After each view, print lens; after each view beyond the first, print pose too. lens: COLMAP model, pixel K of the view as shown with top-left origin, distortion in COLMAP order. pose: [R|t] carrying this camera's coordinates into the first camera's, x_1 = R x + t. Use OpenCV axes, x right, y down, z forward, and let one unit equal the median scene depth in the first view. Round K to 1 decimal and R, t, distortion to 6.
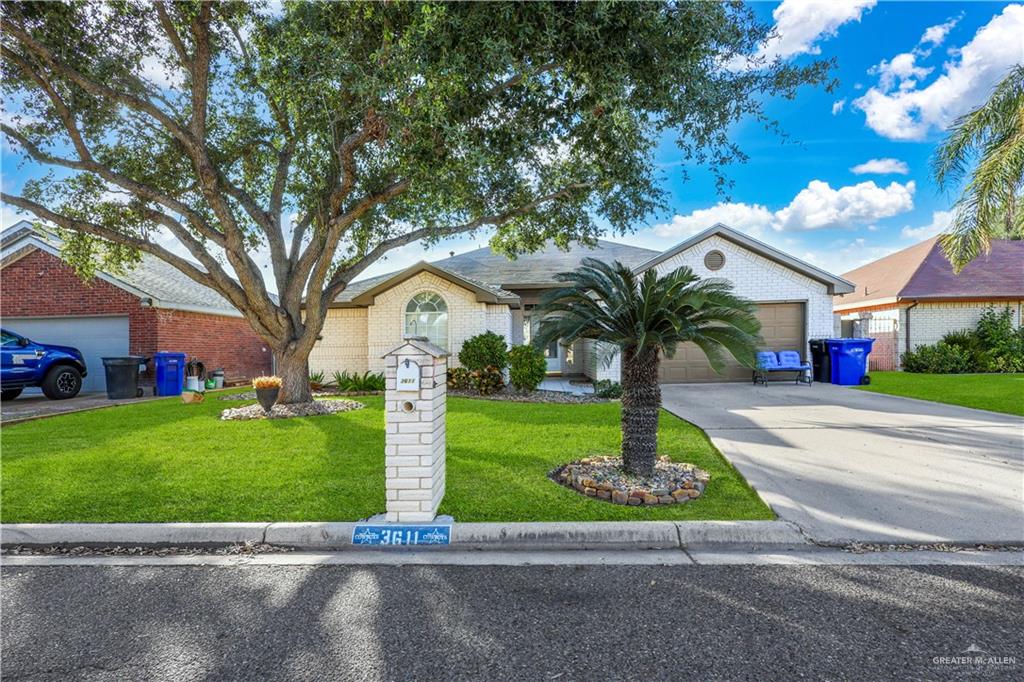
lens RADIAL K [[484.3, 0, 515.6], [0, 484.3, 347.5], [0, 0, 1]] dist [-0.000557, 0.000317]
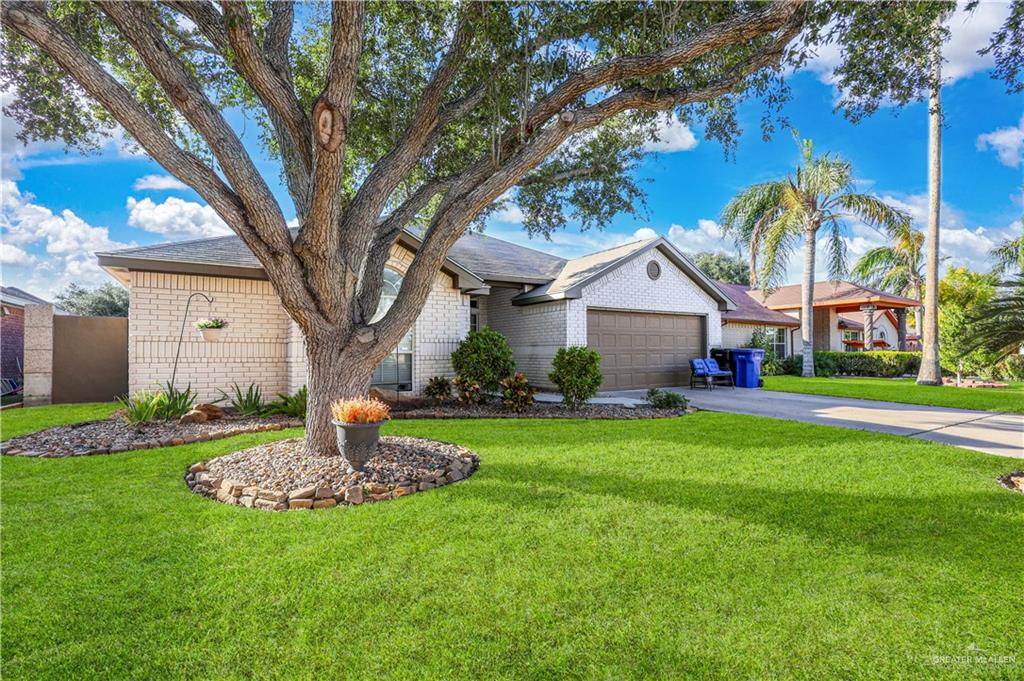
lens RADIAL K [[484.3, 0, 515.6], [0, 484.3, 347.0], [0, 0, 1]] dist [-0.000557, 0.000317]
pose [[0.816390, 0.026311, 0.576902, -0.421621], [-0.017497, 0.999630, -0.020830, 0.010769], [-0.577236, 0.006912, 0.816548, 0.333054]]
